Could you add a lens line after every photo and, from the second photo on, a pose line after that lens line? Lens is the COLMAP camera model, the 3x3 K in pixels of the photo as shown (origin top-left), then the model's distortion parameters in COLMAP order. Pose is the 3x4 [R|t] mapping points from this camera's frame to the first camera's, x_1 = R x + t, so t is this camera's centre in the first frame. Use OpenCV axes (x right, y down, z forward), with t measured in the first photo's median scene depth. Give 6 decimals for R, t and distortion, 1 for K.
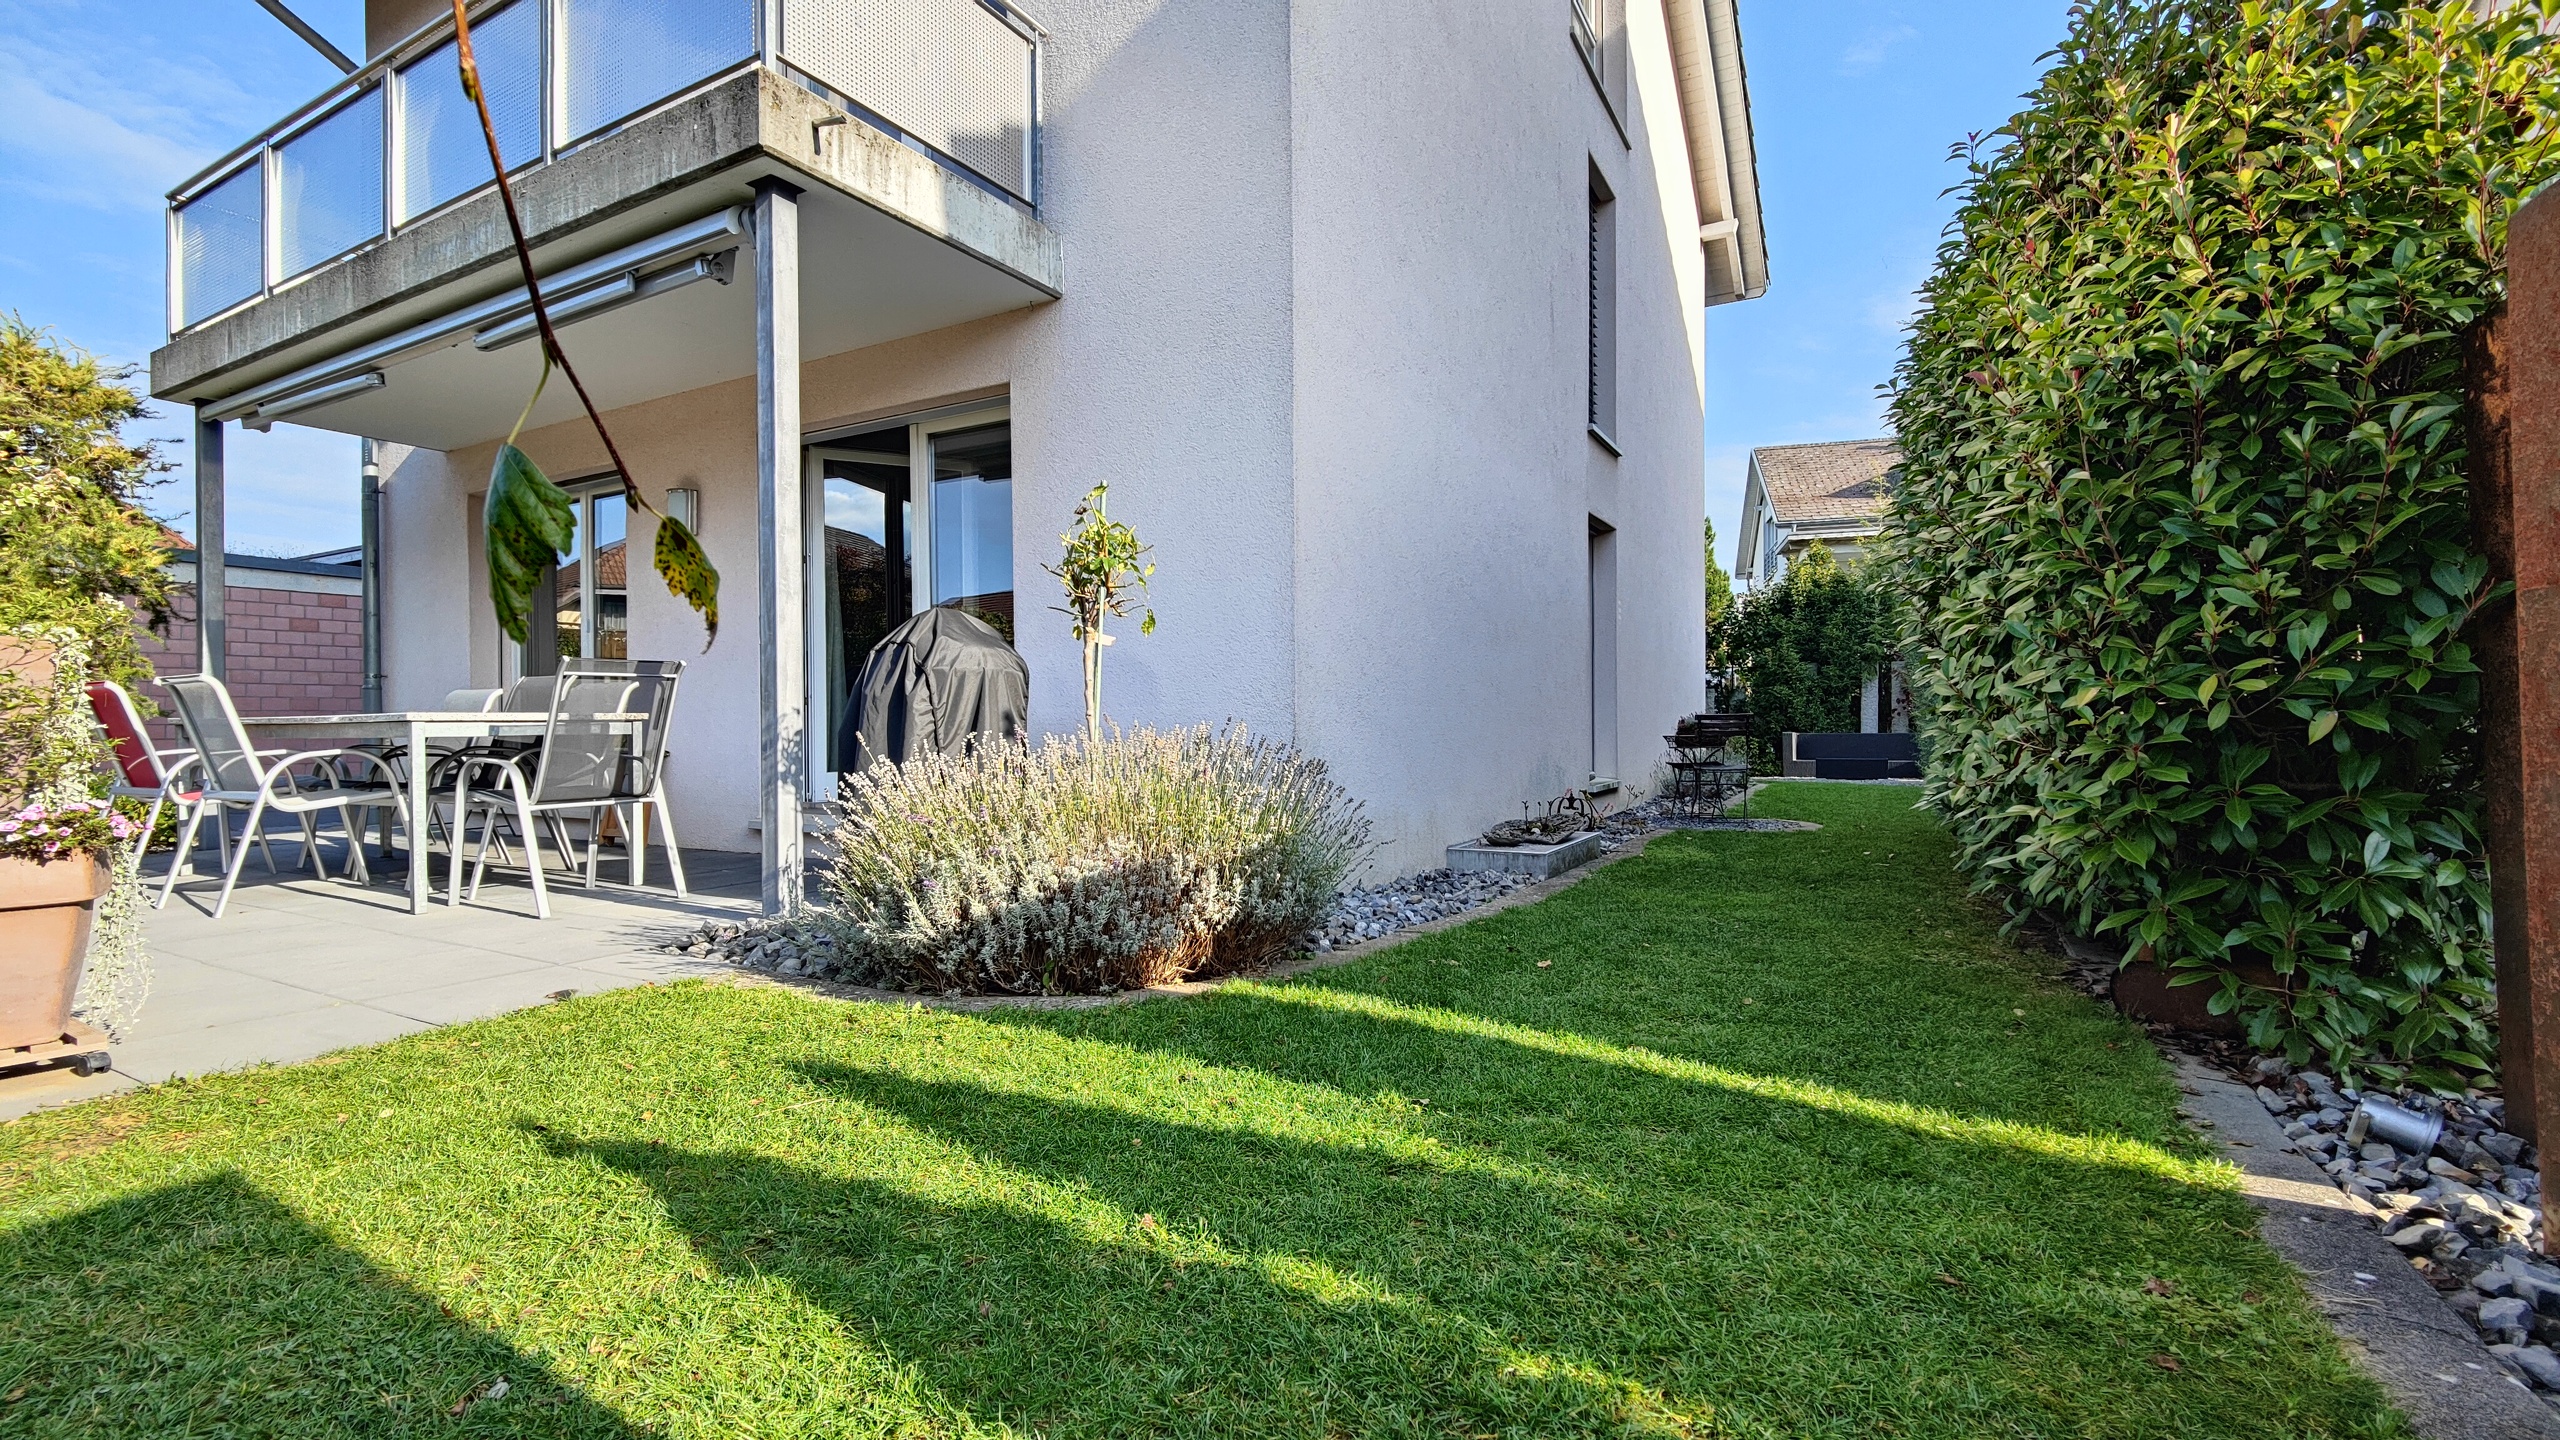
lens RADIAL K [[1106.9, 0, 1281.8], [0, 1106.9, 721.8], [0, 0, 1]] dist [0.010916, -0.007336]
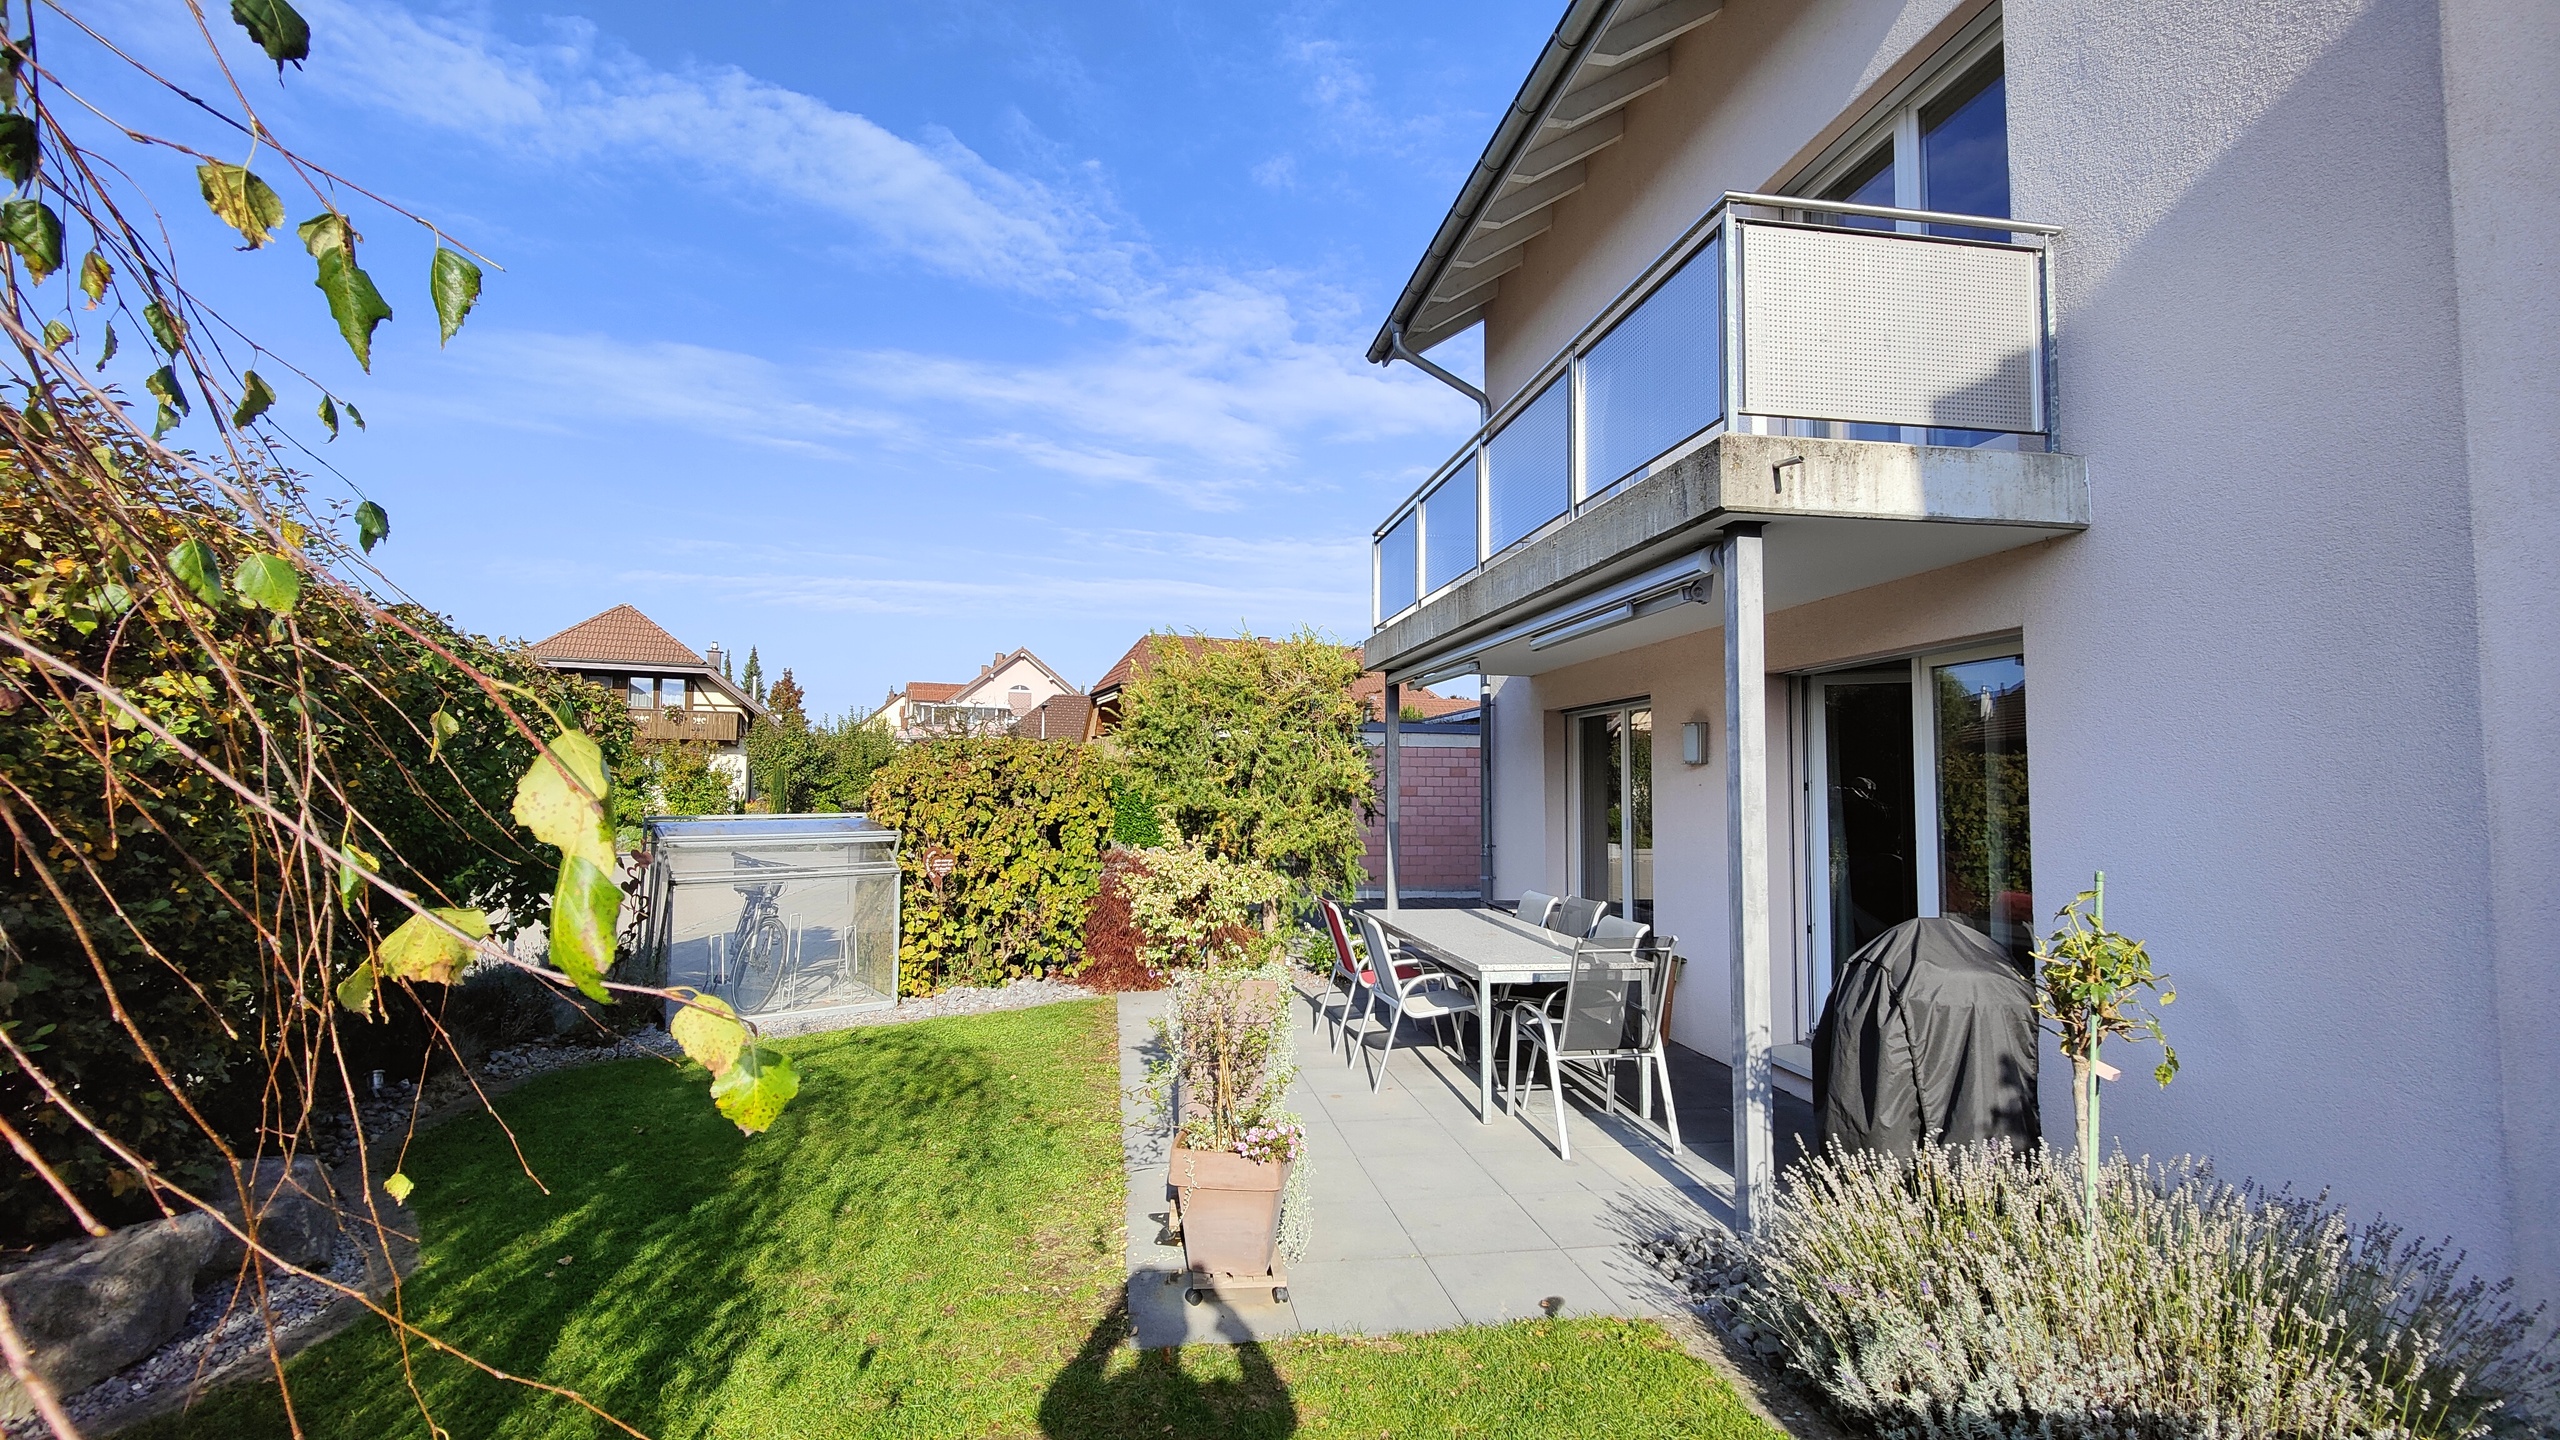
lens RADIAL K [[1106.9, 0, 1296.4], [0, 1106.9, 720.9], [0, 0, 1]] dist [0.010916, -0.007336]
pose [[0.635141, -0.032950, -0.771693, 0.078349], [-0.016890, 0.998258, -0.056525, -0.211666], [0.772212, 0.048935, 0.633478, 0.010003]]
